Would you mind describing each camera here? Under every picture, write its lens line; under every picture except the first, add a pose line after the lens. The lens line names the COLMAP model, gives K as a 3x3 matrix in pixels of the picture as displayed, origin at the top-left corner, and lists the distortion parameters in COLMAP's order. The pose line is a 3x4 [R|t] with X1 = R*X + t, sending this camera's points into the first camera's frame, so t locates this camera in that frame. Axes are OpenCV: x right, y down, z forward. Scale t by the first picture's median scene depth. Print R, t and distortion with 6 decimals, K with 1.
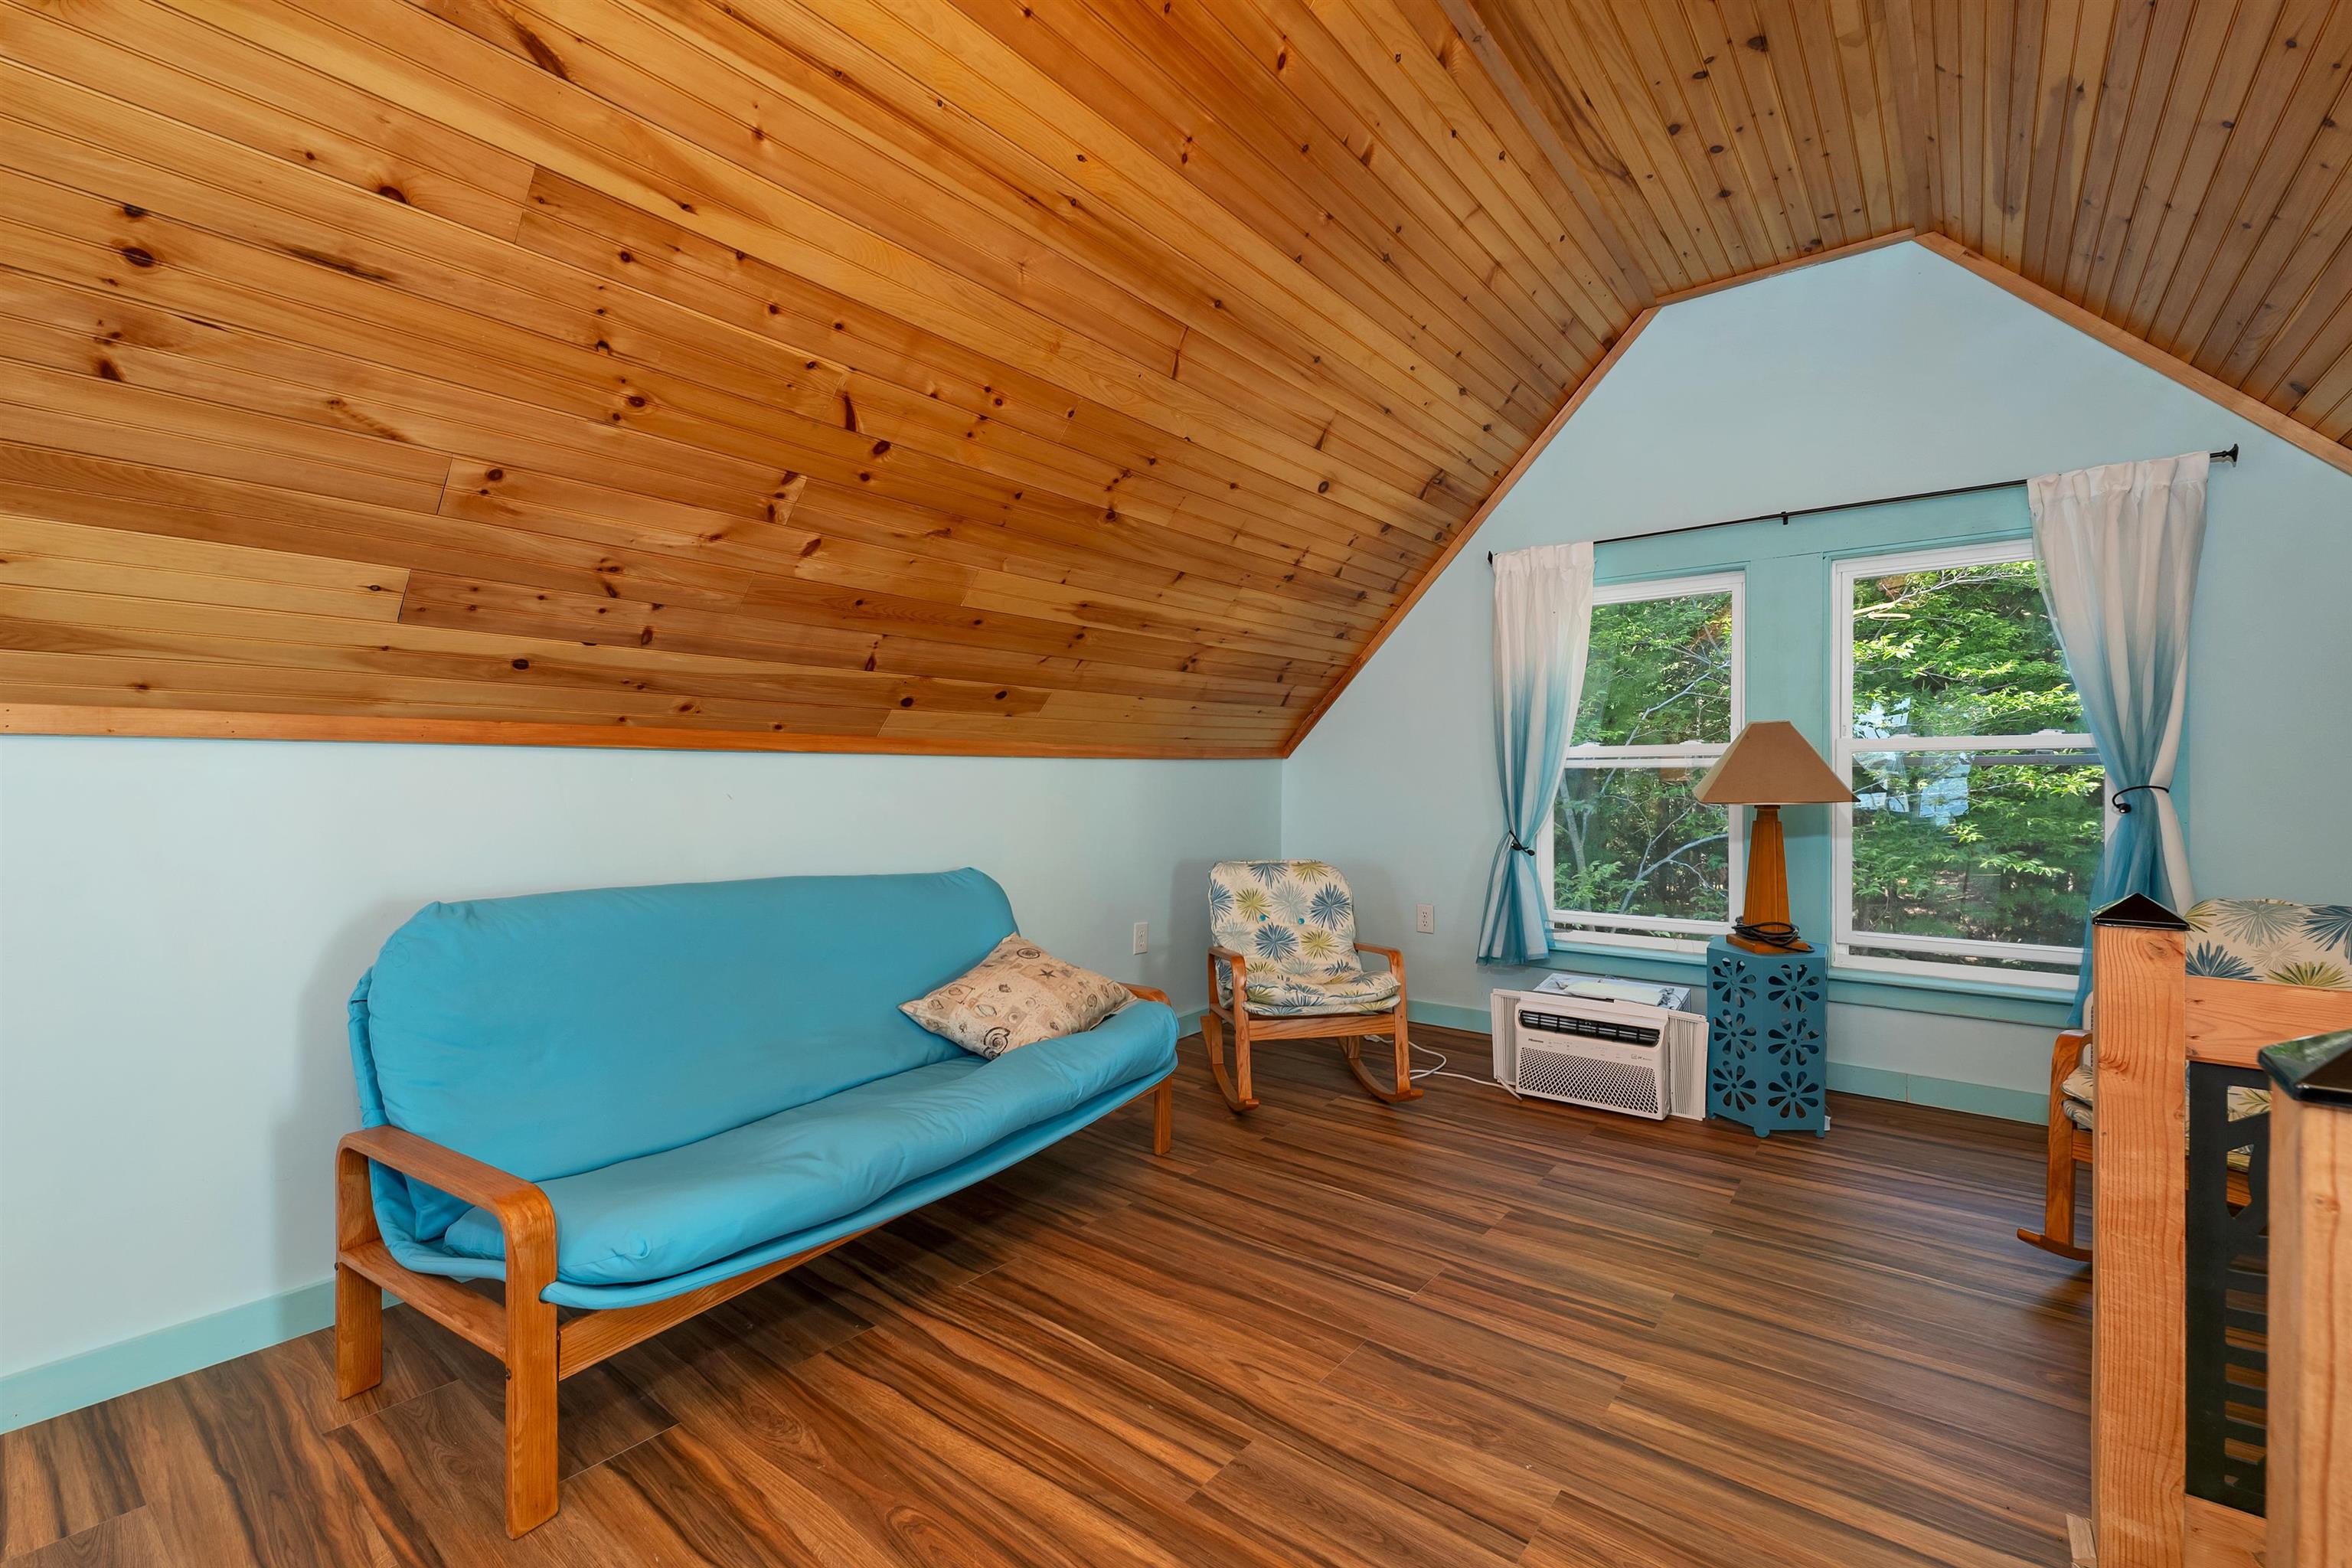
lens RADIAL K [[994.5, 0, 1176.0], [0, 994.5, 784.0], [0, 0, 1]] dist [-0.000847, 0.000077]
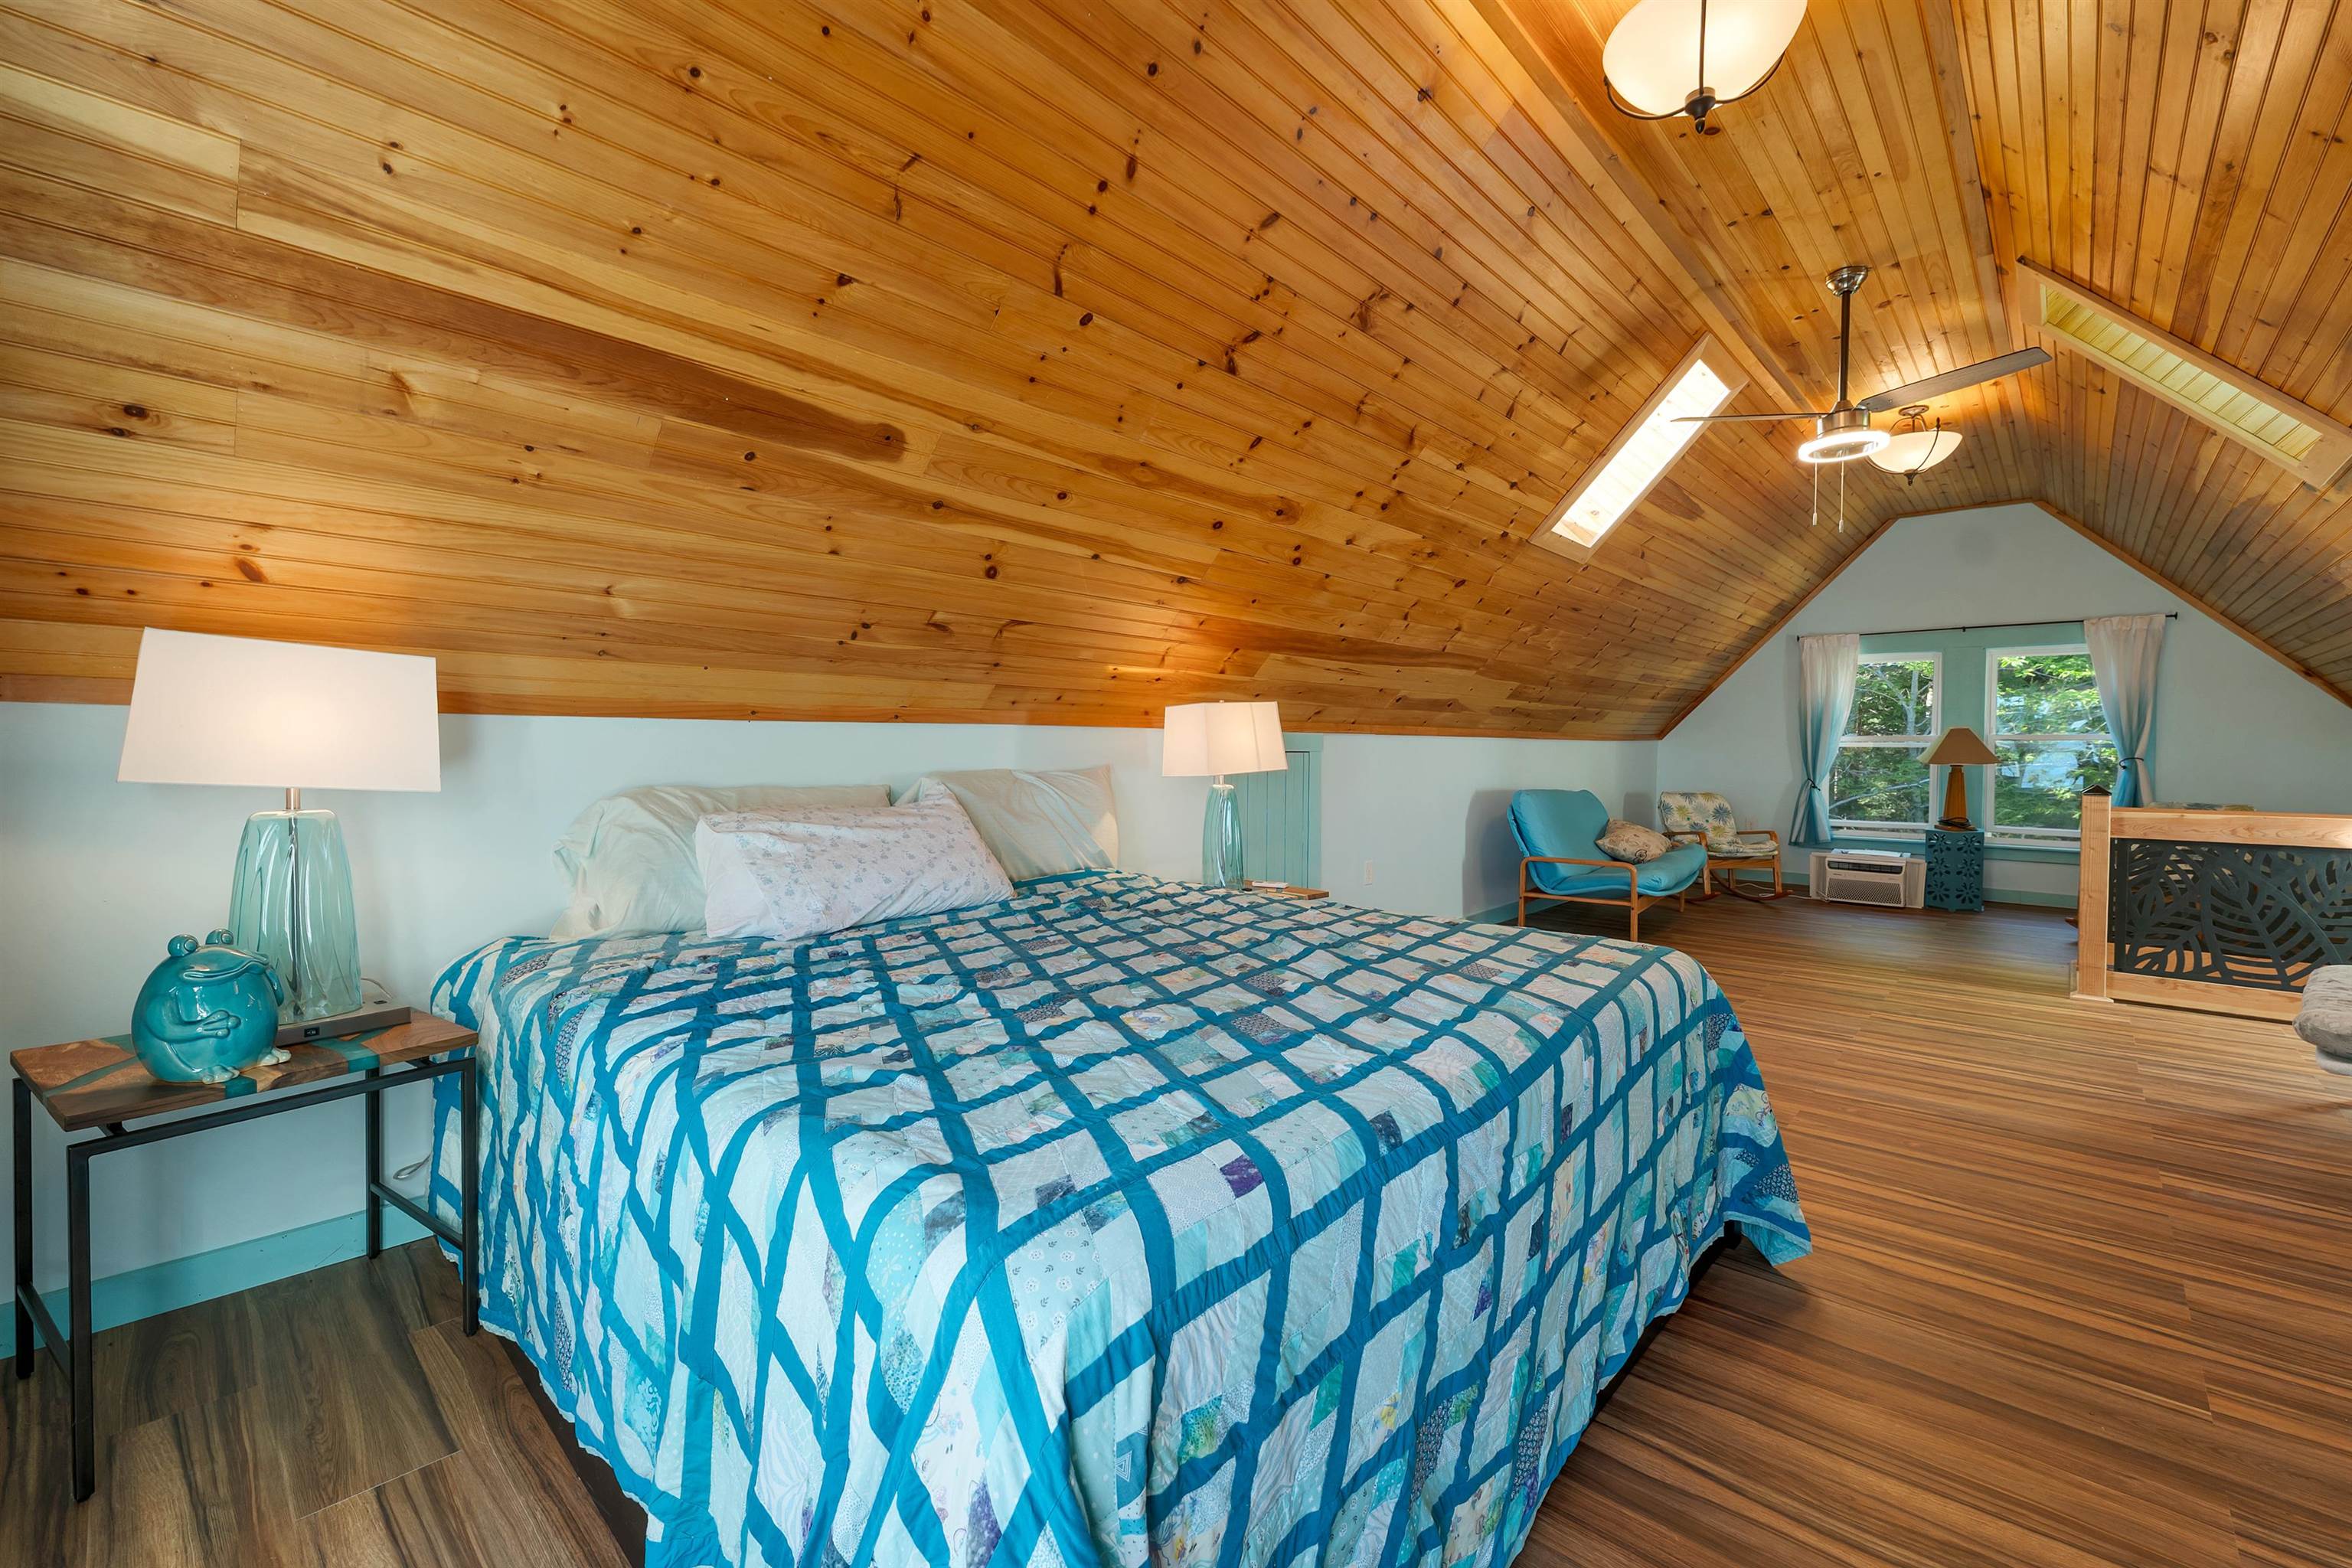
lens RADIAL K [[991.8, 0, 1158.8], [0, 991.8, 765.3], [0, 0, 1]] dist [-0.000912, -0.000058]
pose [[0.997083, 0.009520, -0.075730, -0.921199], [-0.008370, 0.999845, 0.015495, 0.000635], [0.075866, -0.014815, 0.997008, -1.219185]]
